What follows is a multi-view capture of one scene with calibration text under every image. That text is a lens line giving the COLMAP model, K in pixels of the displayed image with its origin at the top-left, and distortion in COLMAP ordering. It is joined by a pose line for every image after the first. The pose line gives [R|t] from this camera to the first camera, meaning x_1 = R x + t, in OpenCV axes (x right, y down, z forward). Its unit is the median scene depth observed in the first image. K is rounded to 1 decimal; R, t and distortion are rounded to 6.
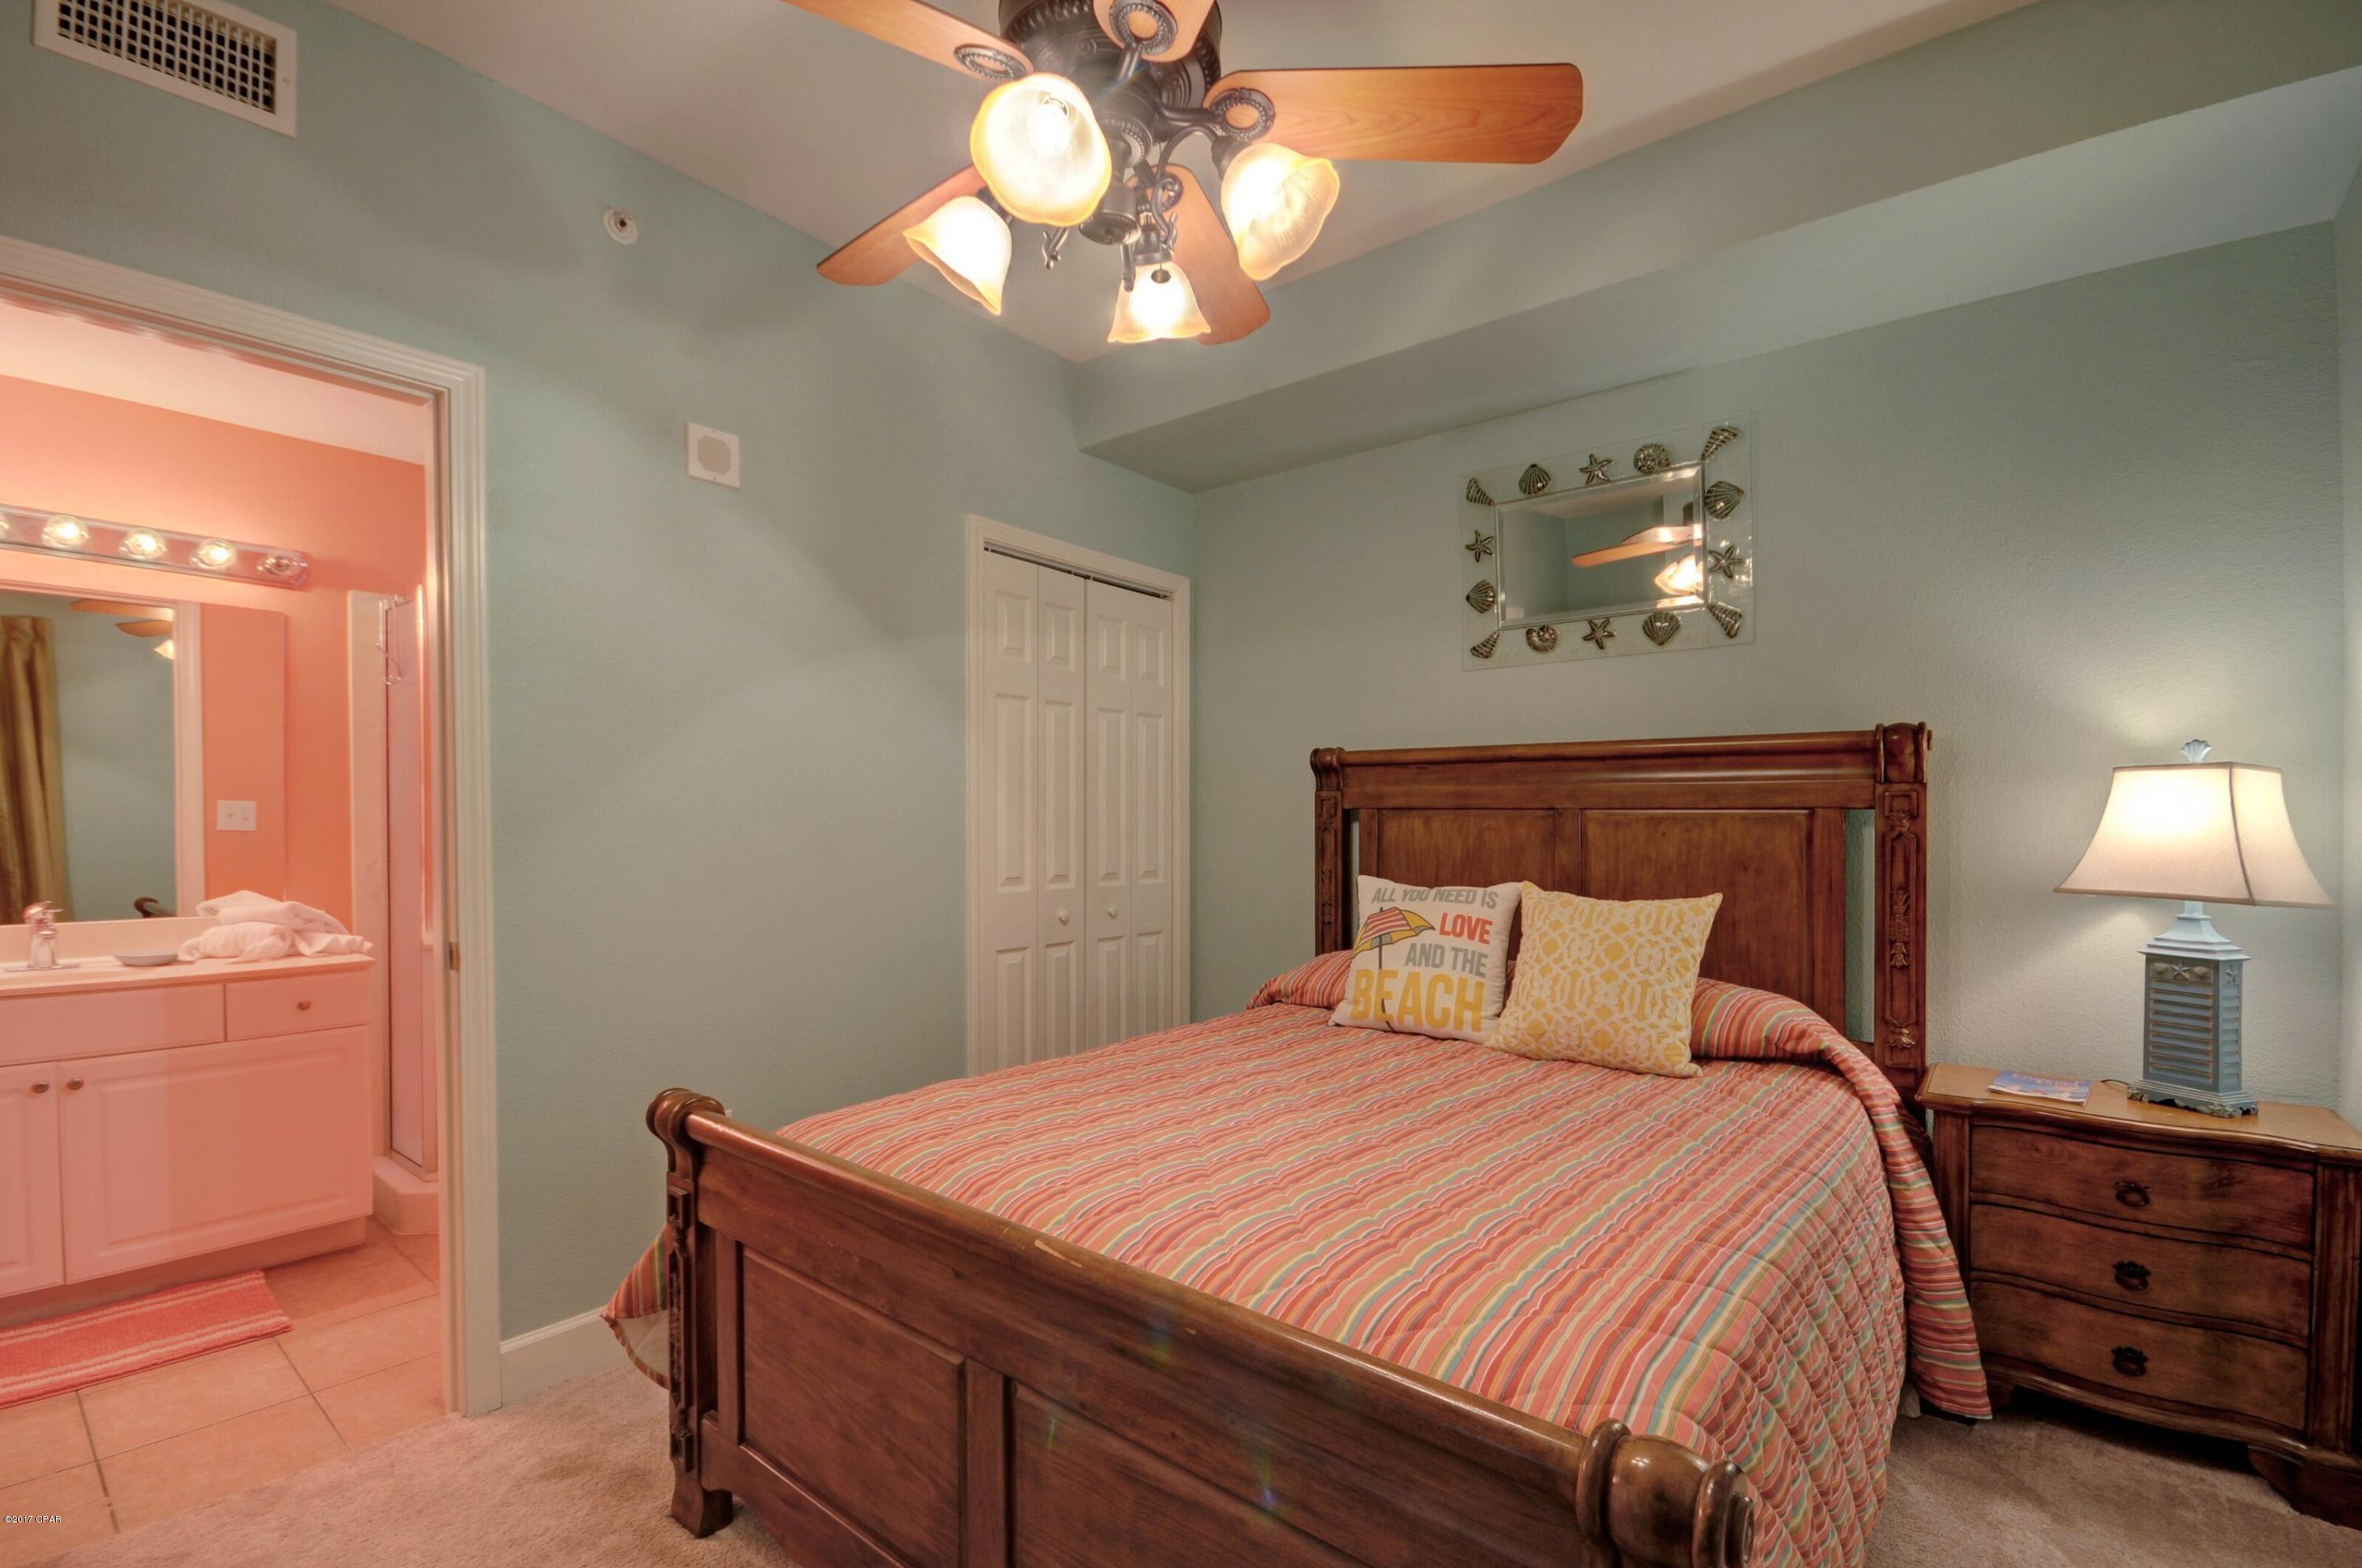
lens RADIAL K [[1035.0, 0, 1159.5], [0, 1035.0, 885.1], [0, 0, 1]] dist [-0.001320, -0.000492]
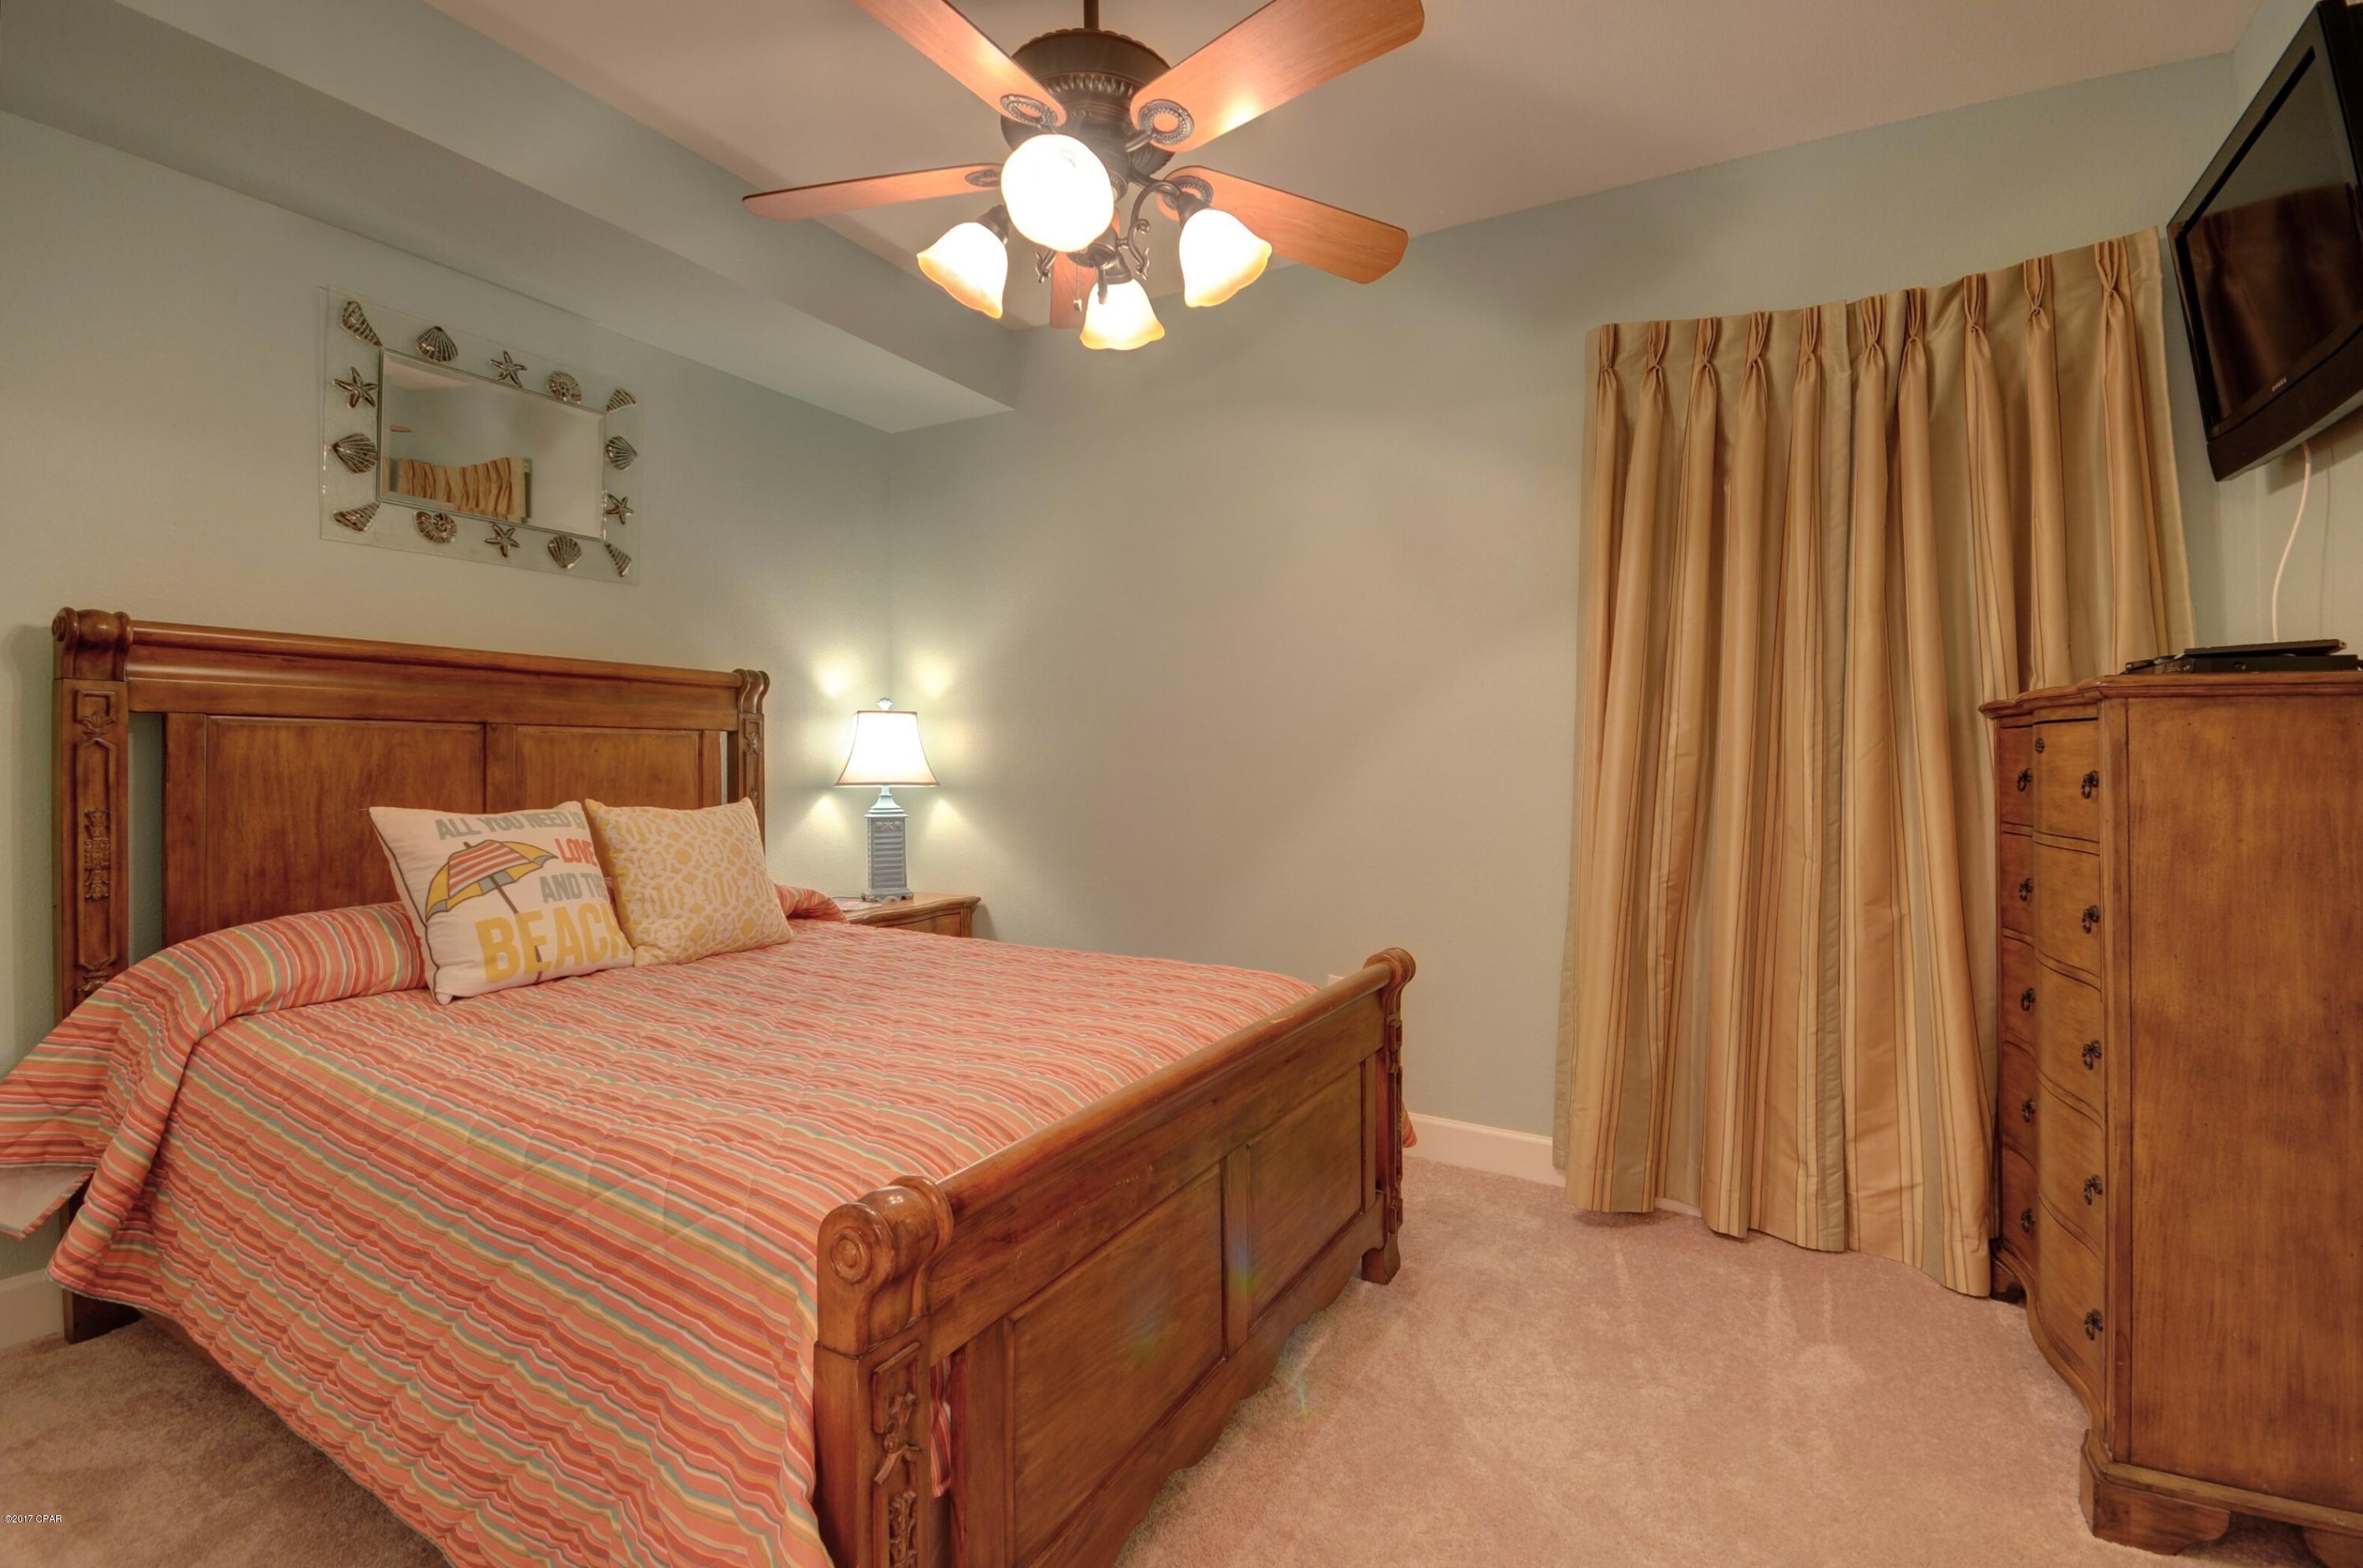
lens RADIAL K [[1076.2, 0, 1181.5], [0, 1076.2, 784.0], [0, 0, 1]] dist [0.012166, -0.000285]
pose [[-0.169540, -0.031659, 0.985015, -0.727716], [0.052999, 0.997745, 0.041190, -0.029794], [-0.984097, 0.059189, -0.167480, 0.617153]]
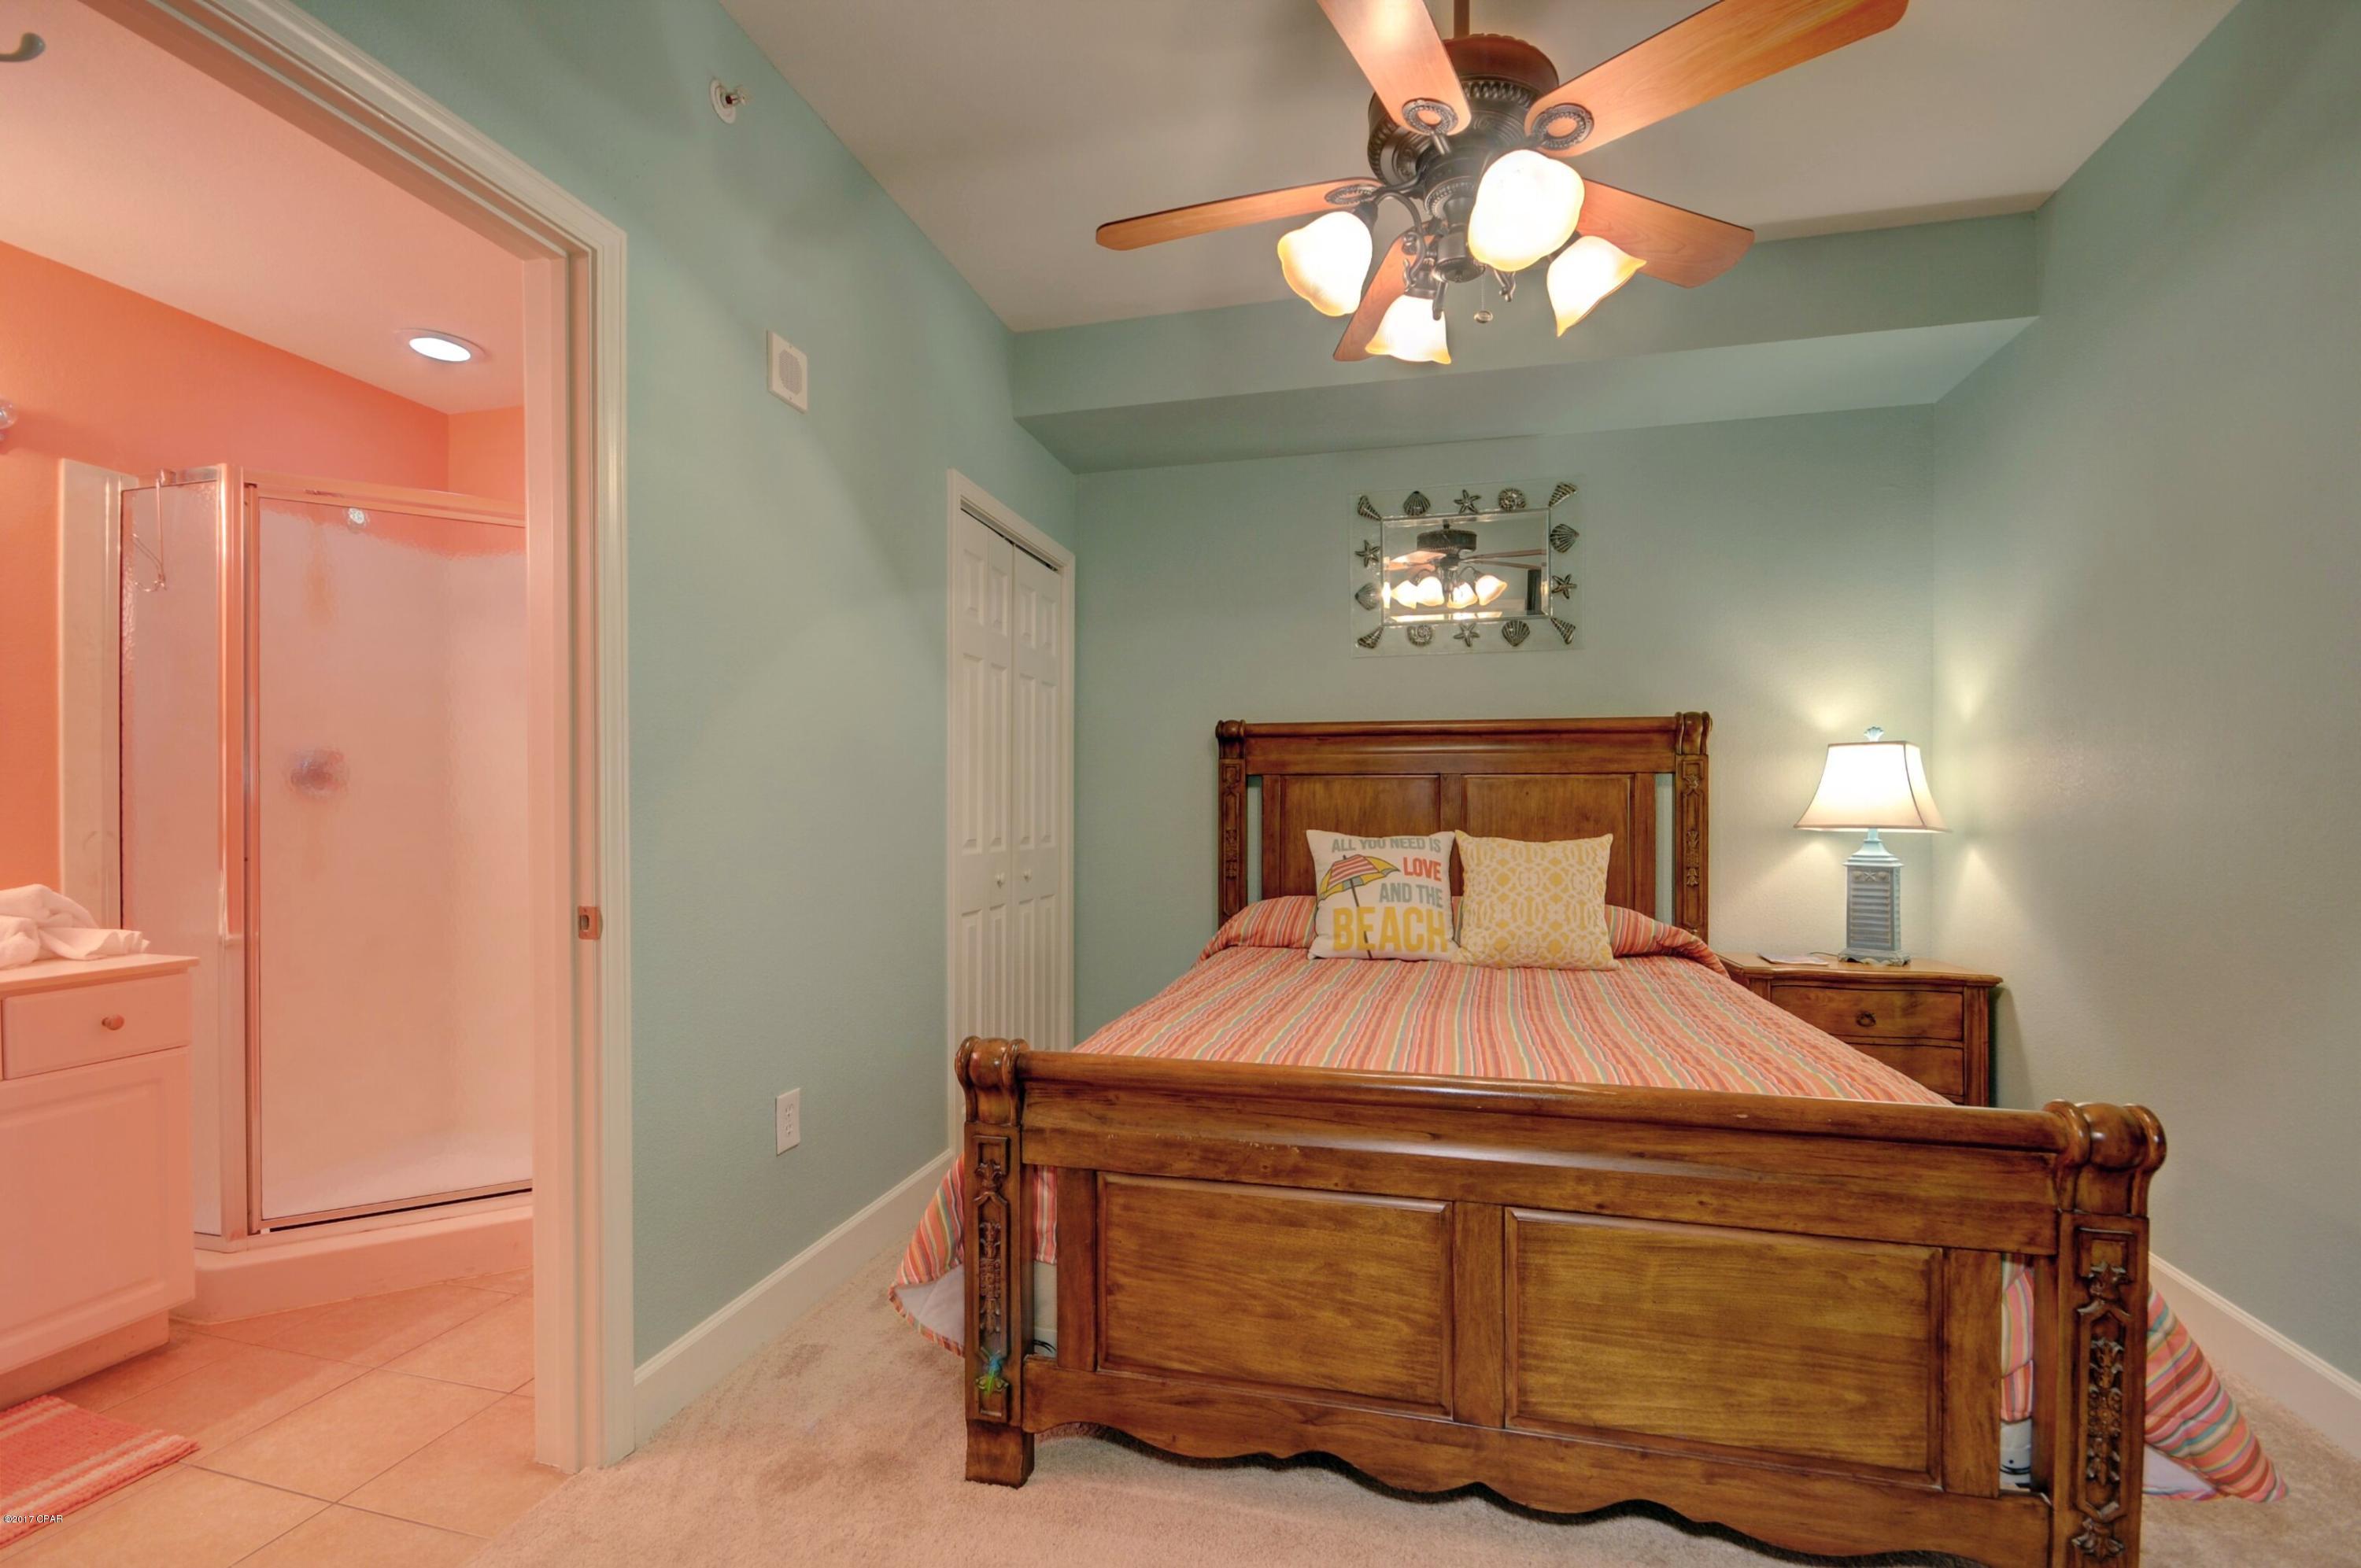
lens RADIAL K [[1034.5, 0, 1158.2], [0, 1034.5, 876.1], [0, 0, 1]] dist [-0.002270, -0.000406]
pose [[0.906828, -0.030331, 0.420408, -0.486463], [0.029590, 0.999528, 0.008286, 0.030088], [-0.420461, 0.004926, 0.907297, 0.029480]]
